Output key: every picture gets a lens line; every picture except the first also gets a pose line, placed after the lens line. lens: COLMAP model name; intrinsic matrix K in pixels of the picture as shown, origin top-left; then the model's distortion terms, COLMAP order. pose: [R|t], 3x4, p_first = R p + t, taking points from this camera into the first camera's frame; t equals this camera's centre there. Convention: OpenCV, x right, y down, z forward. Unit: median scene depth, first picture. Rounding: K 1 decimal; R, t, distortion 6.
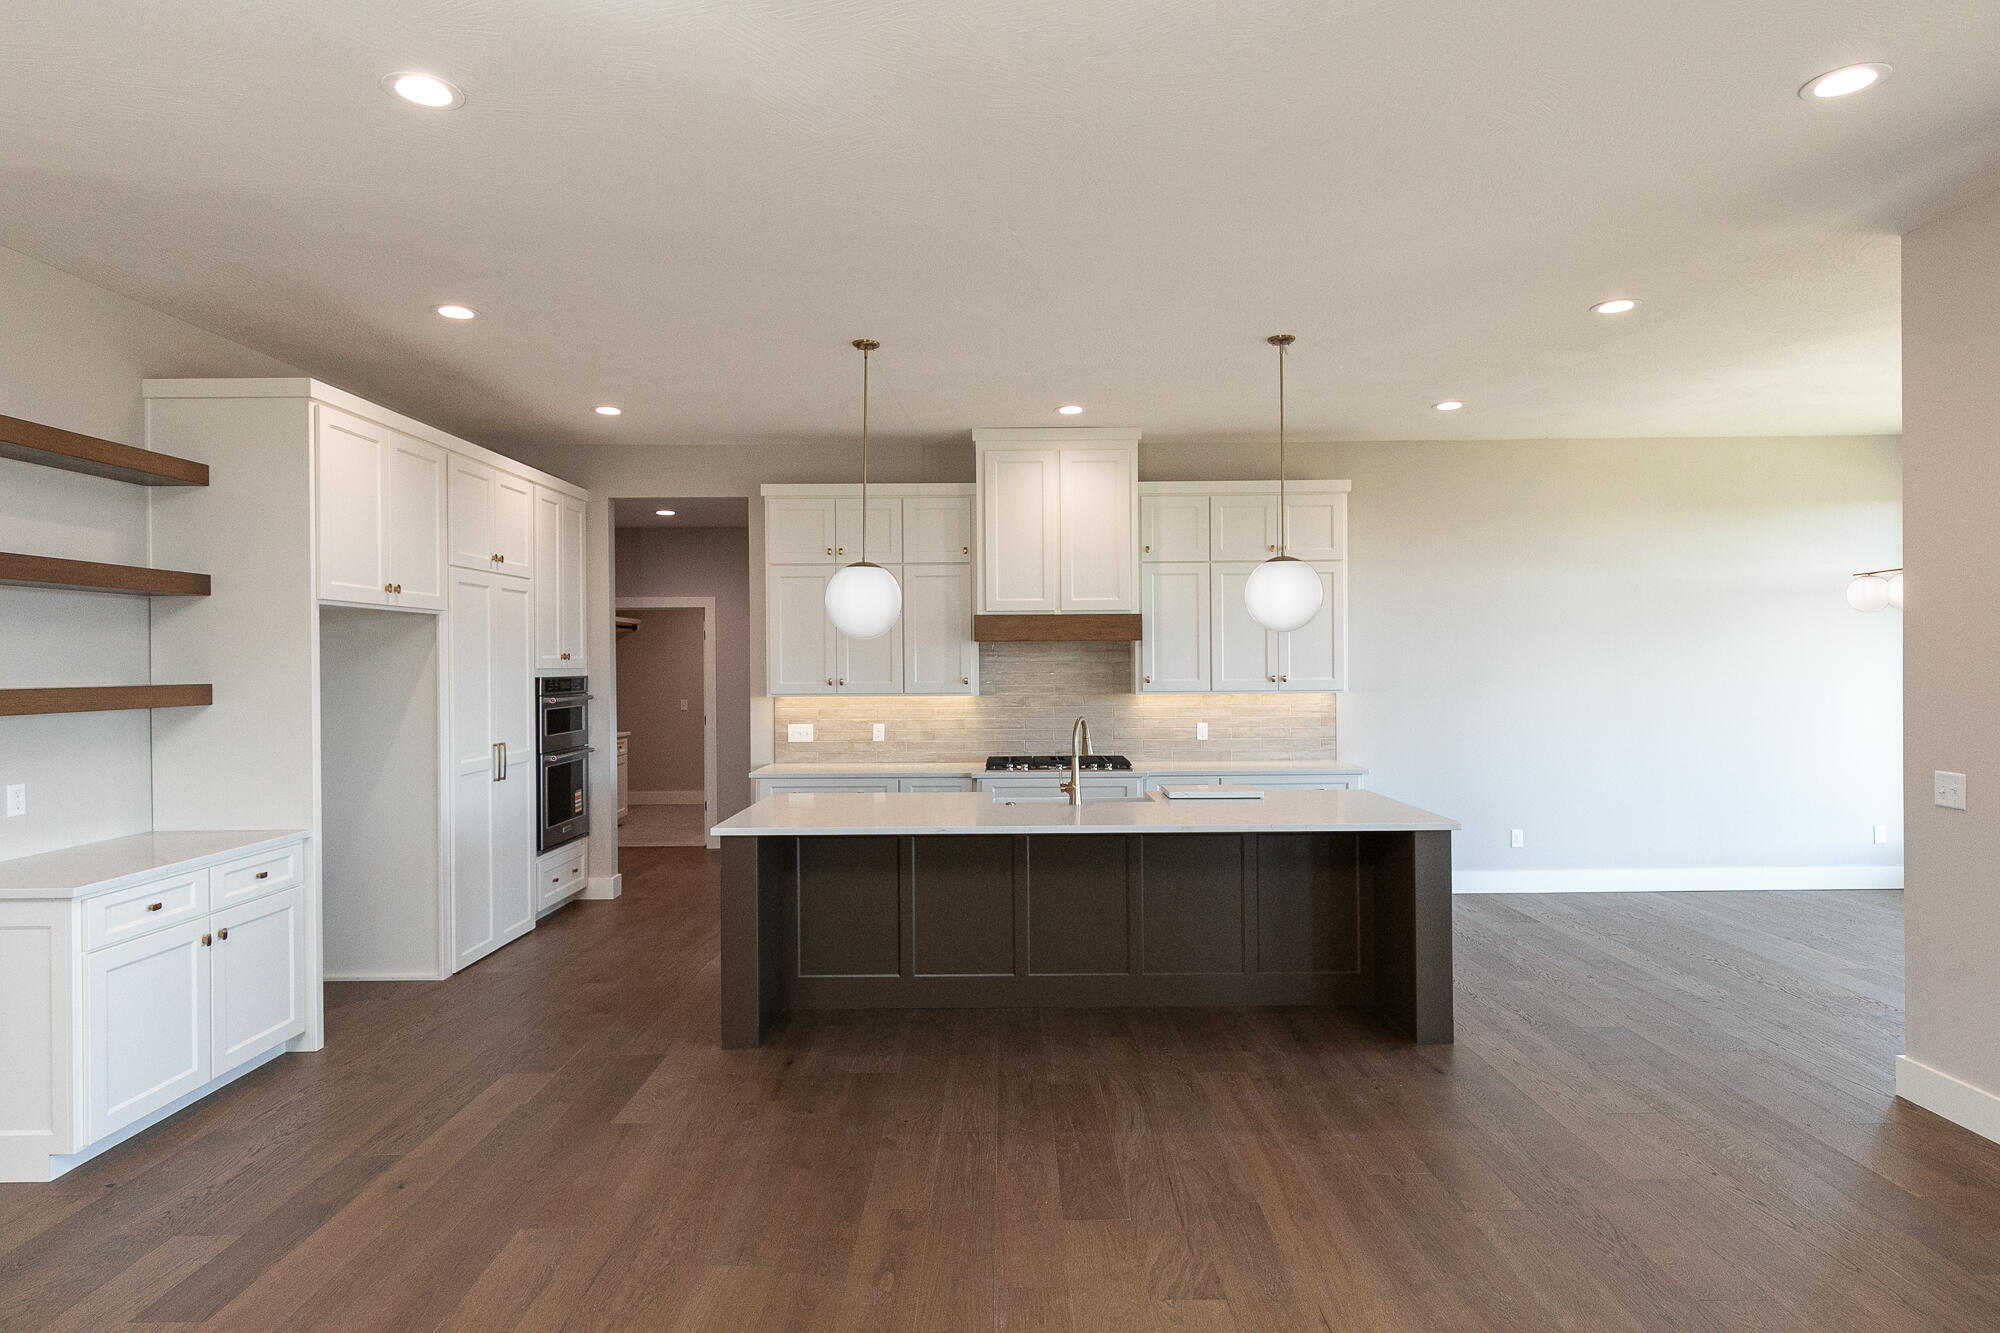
lens RADIAL K [[1142.7, 0, 1000.0], [0, 1142.7, 666.5], [0, 0, 1]] dist [0.005915, 0.002143]
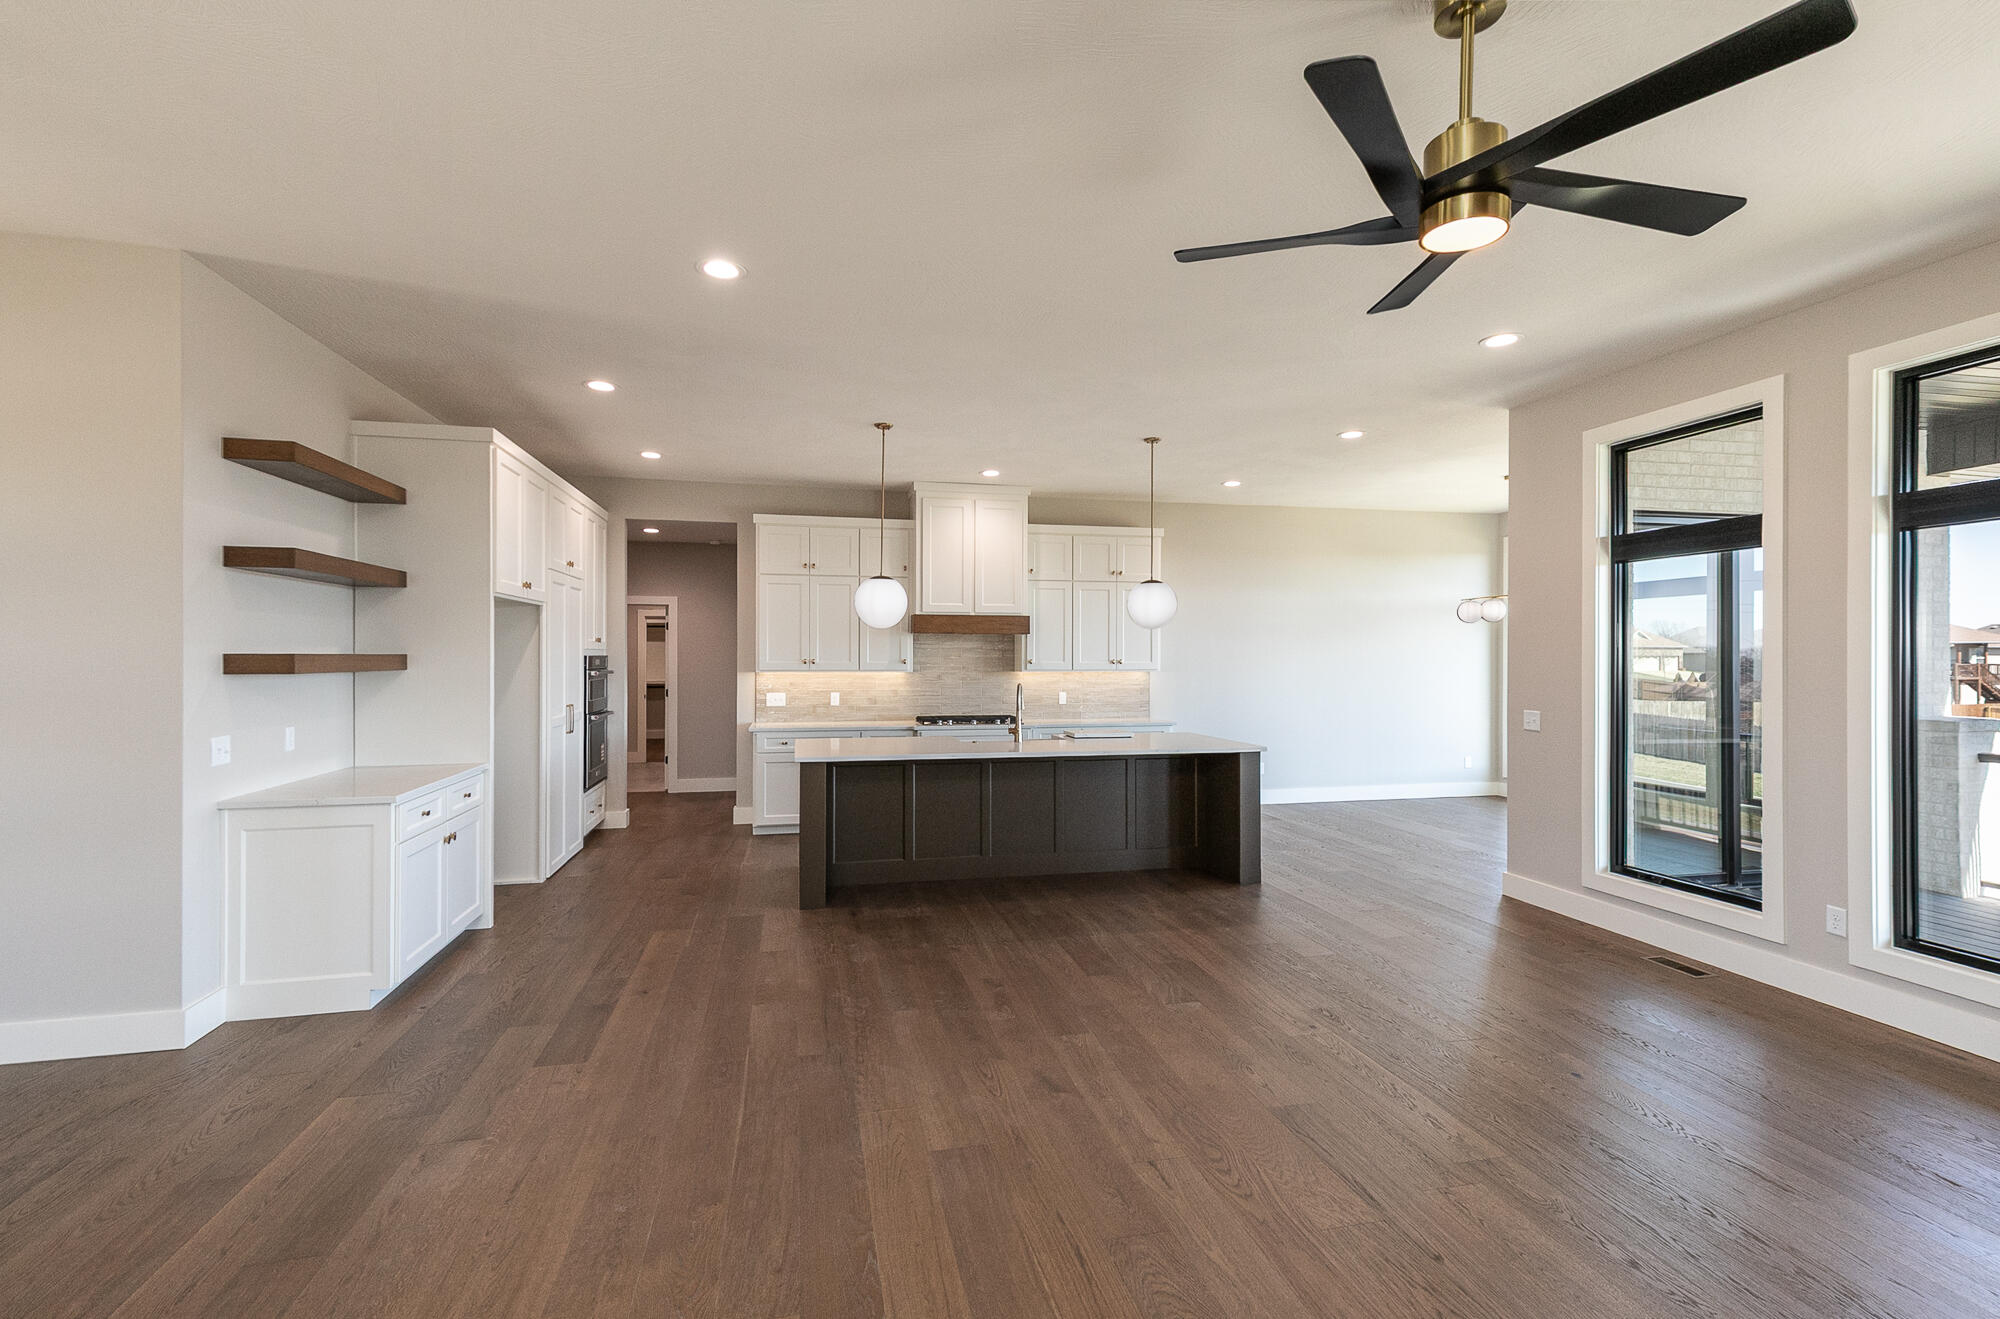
lens RADIAL K [[928.4, 0, 1000.0], [0, 928.4, 659.5], [0, 0, 1]] dist [0.024995, -0.000020]
pose [[0.975189, 0.008472, 0.221212, -0.195204], [-0.008251, 0.999964, -0.001921, 0.013304], [-0.221220, 0.000048, 0.975224, -0.154910]]
